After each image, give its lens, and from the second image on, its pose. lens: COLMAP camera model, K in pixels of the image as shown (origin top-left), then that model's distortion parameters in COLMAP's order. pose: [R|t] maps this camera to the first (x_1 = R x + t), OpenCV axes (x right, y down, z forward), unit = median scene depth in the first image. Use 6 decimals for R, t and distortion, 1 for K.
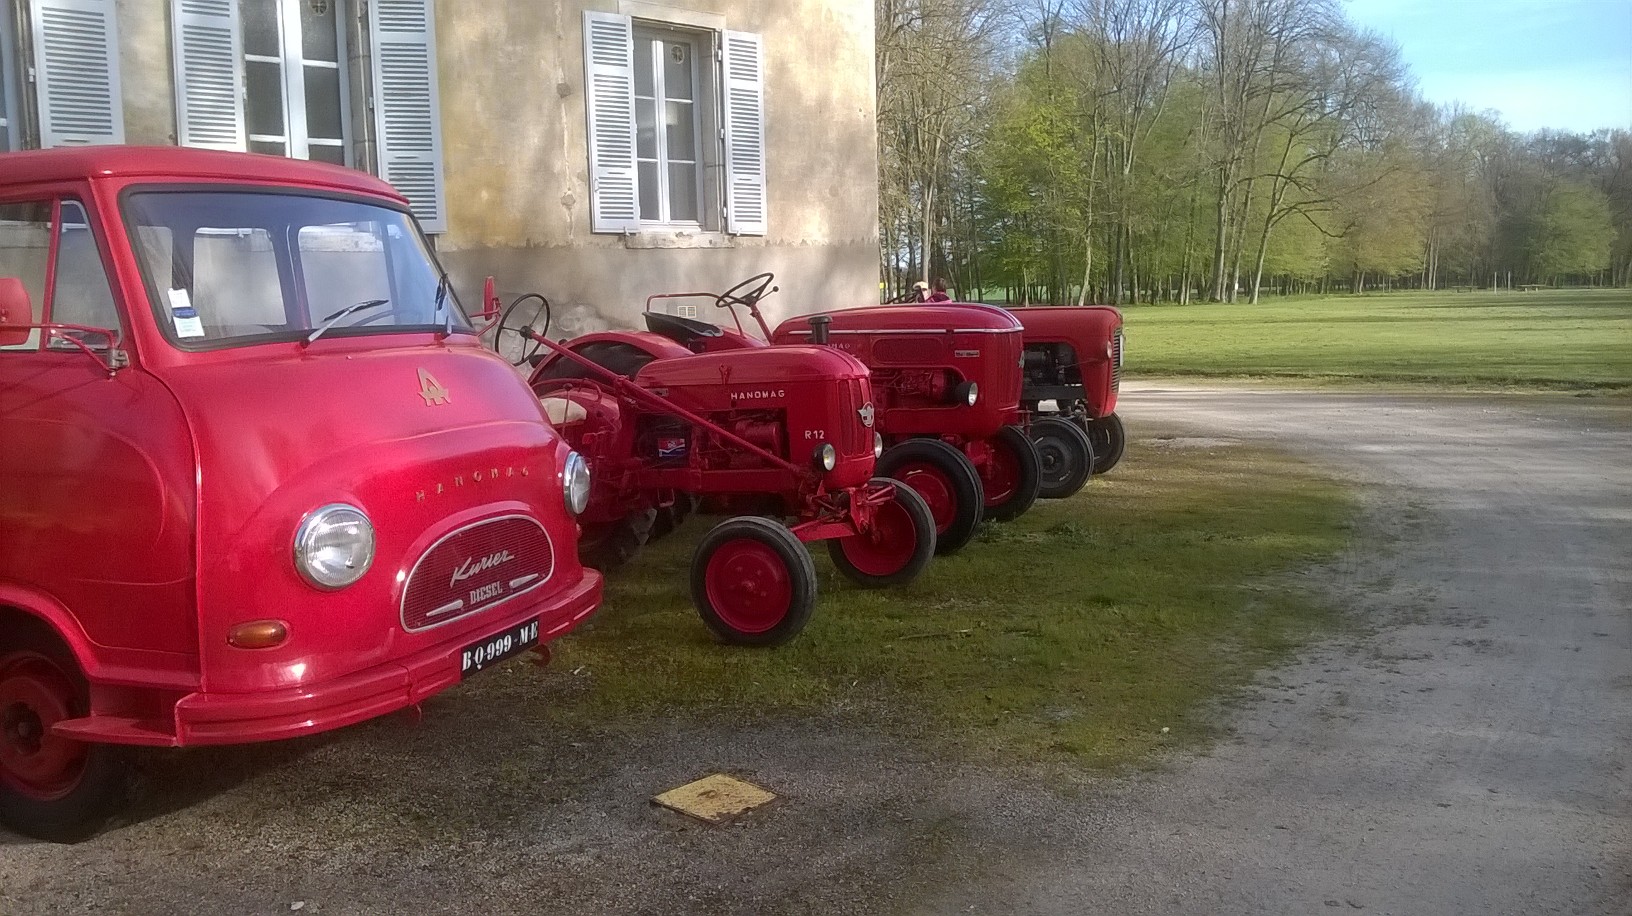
lens RADIAL K [[1478.2, 0, 816.0], [0, 1478.2, 458.0], [0, 0, 1]] dist [0.056946, -0.236681]
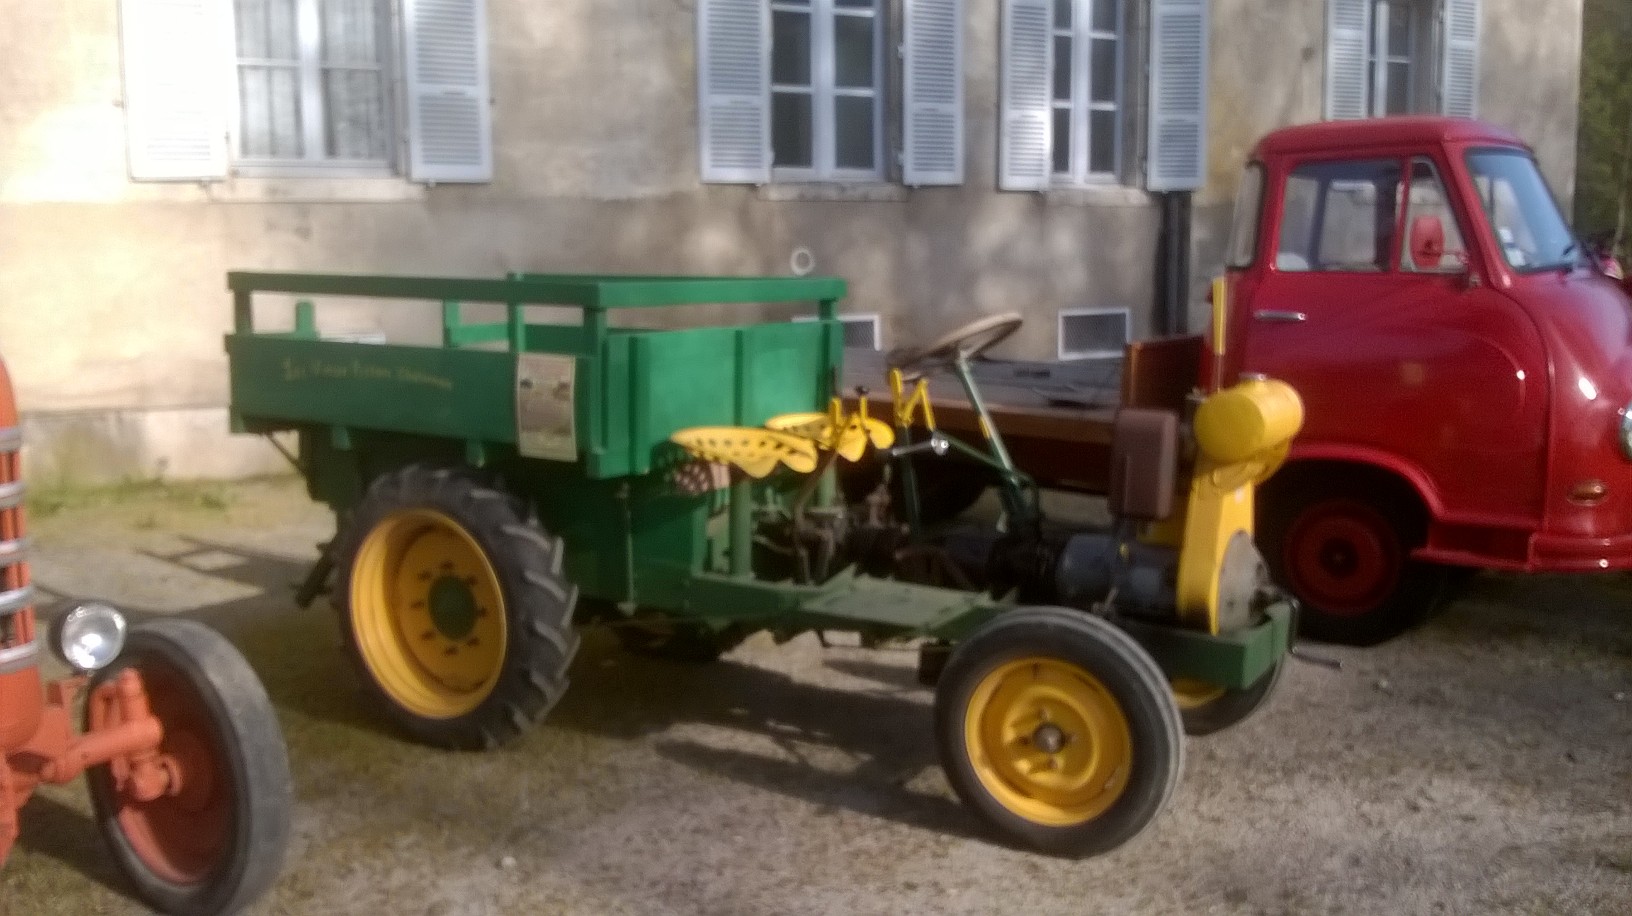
lens RADIAL K [[1478.2, 0, 816.0], [0, 1478.2, 458.0], [0, 0, 1]] dist [0.056946, -0.236681]
pose [[0.950176, 0.051173, -0.307483, -0.180673], [-0.042596, 0.998495, 0.034545, 0.021086], [0.308788, -0.019726, 0.950926, -0.131340]]
